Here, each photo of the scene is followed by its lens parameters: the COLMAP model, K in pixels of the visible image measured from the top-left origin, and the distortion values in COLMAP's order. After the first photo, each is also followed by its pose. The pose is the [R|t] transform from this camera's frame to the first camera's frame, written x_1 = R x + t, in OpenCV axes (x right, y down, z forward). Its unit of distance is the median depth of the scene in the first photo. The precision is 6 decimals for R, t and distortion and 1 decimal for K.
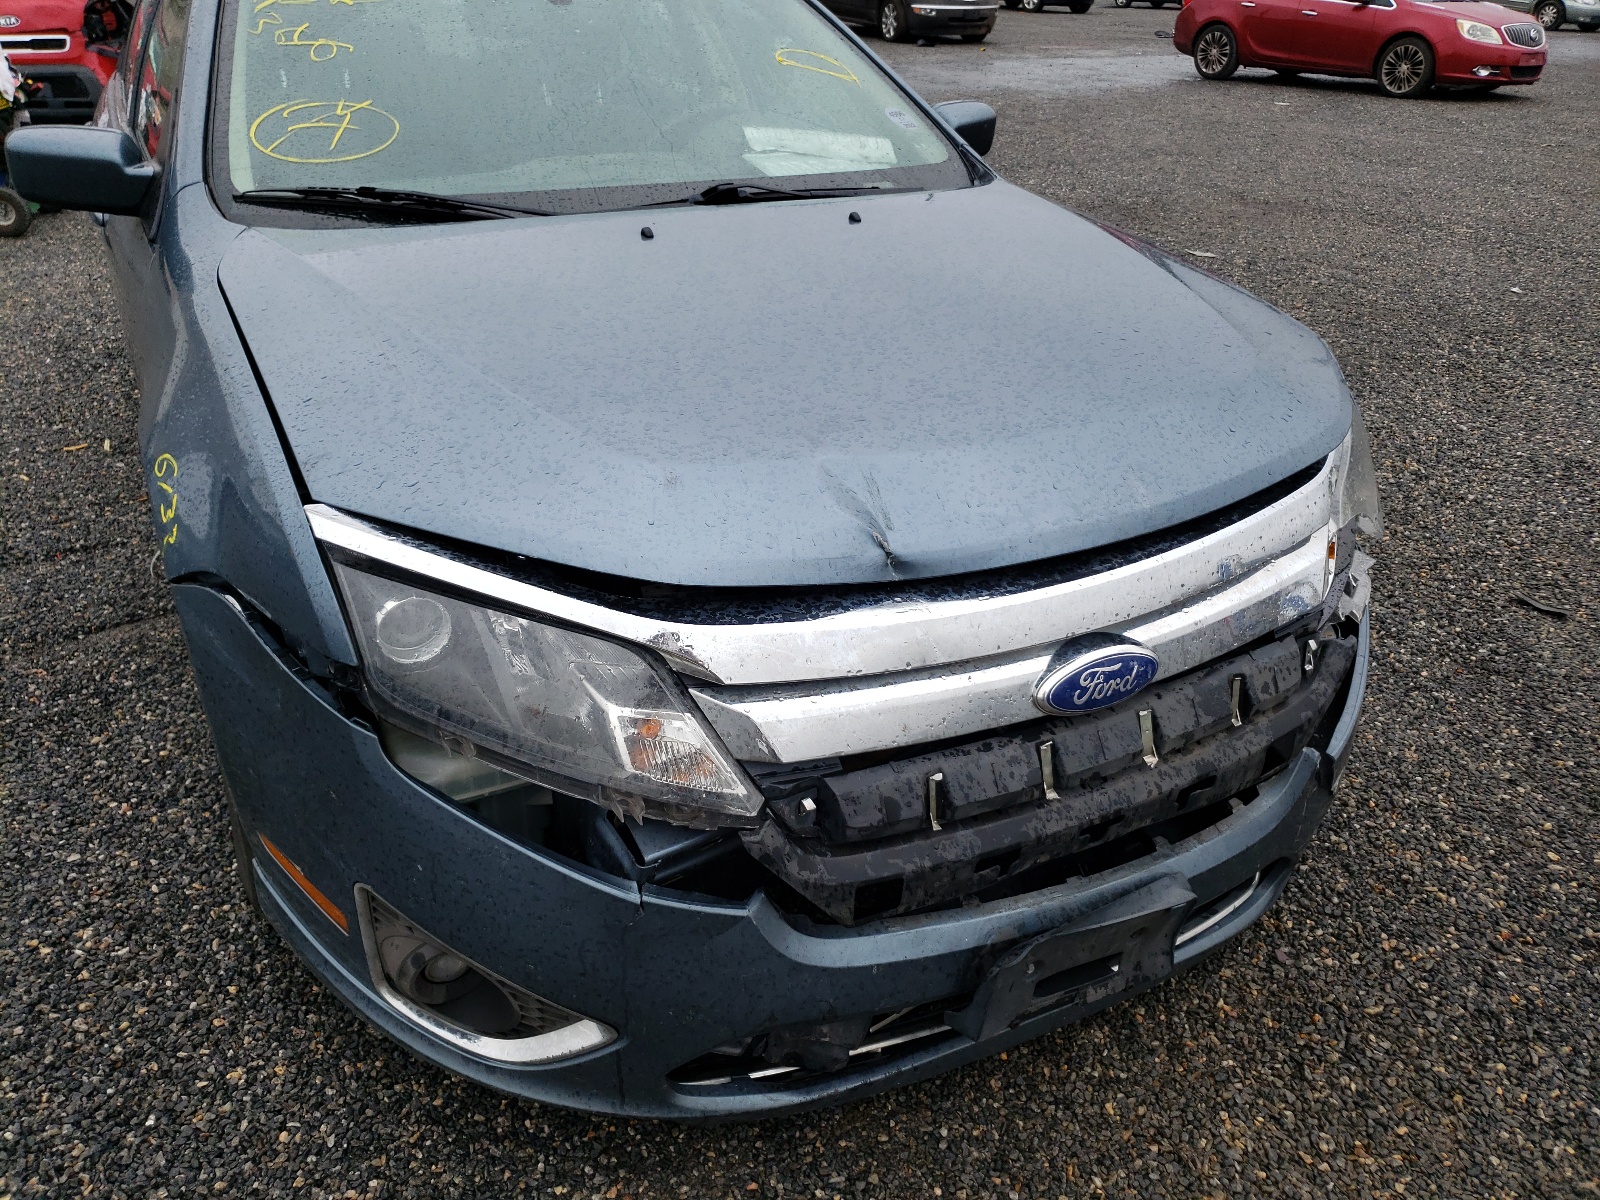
lens RADIAL K [[1287.5, 0, 794.8], [0, 1287.5, 589.1], [0, 0, 1]] dist [-0.011196, 0.035606]
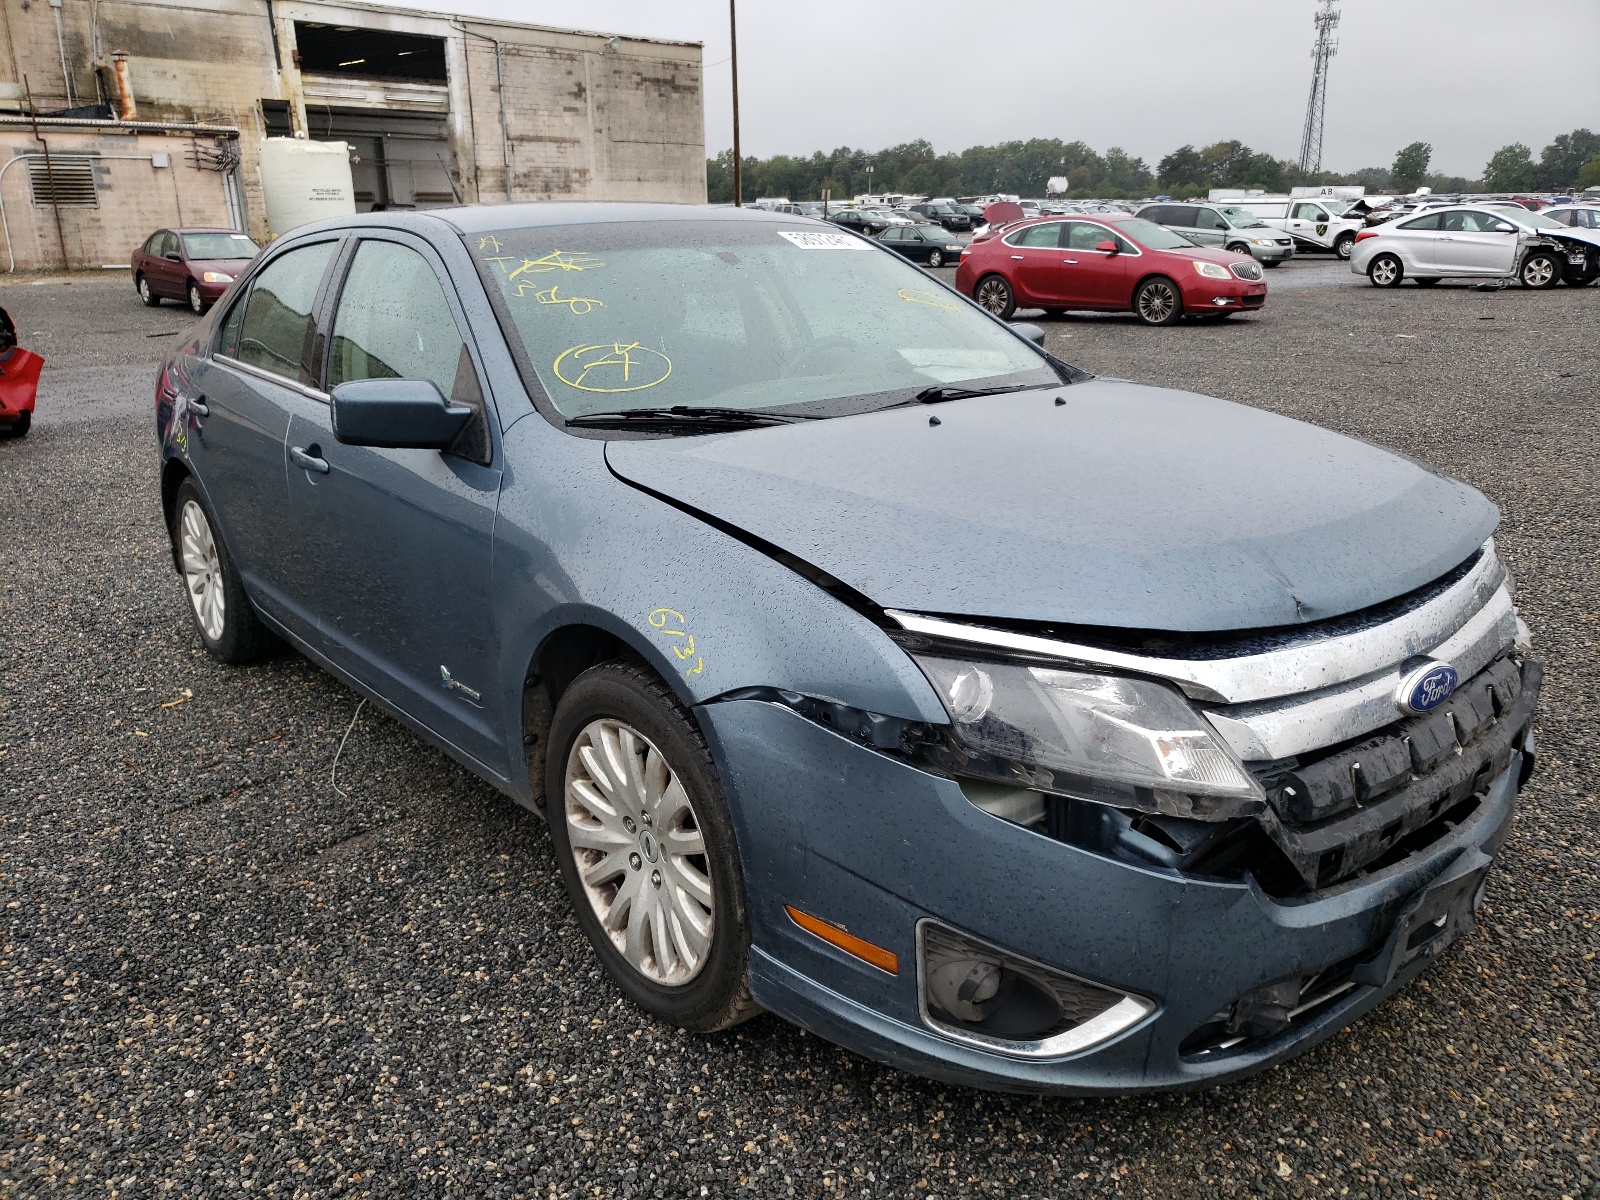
lens RADIAL K [[1287.5, 0, 799.9], [0, 1287.5, 603.3], [0, 0, 1]] dist [-0.011196, 0.035606]
pose [[0.978500, -0.098408, 0.181255, -0.575641], [0.129140, 0.977563, -0.166415, 0.108354], [-0.160812, 0.186244, 0.969254, -0.201901]]
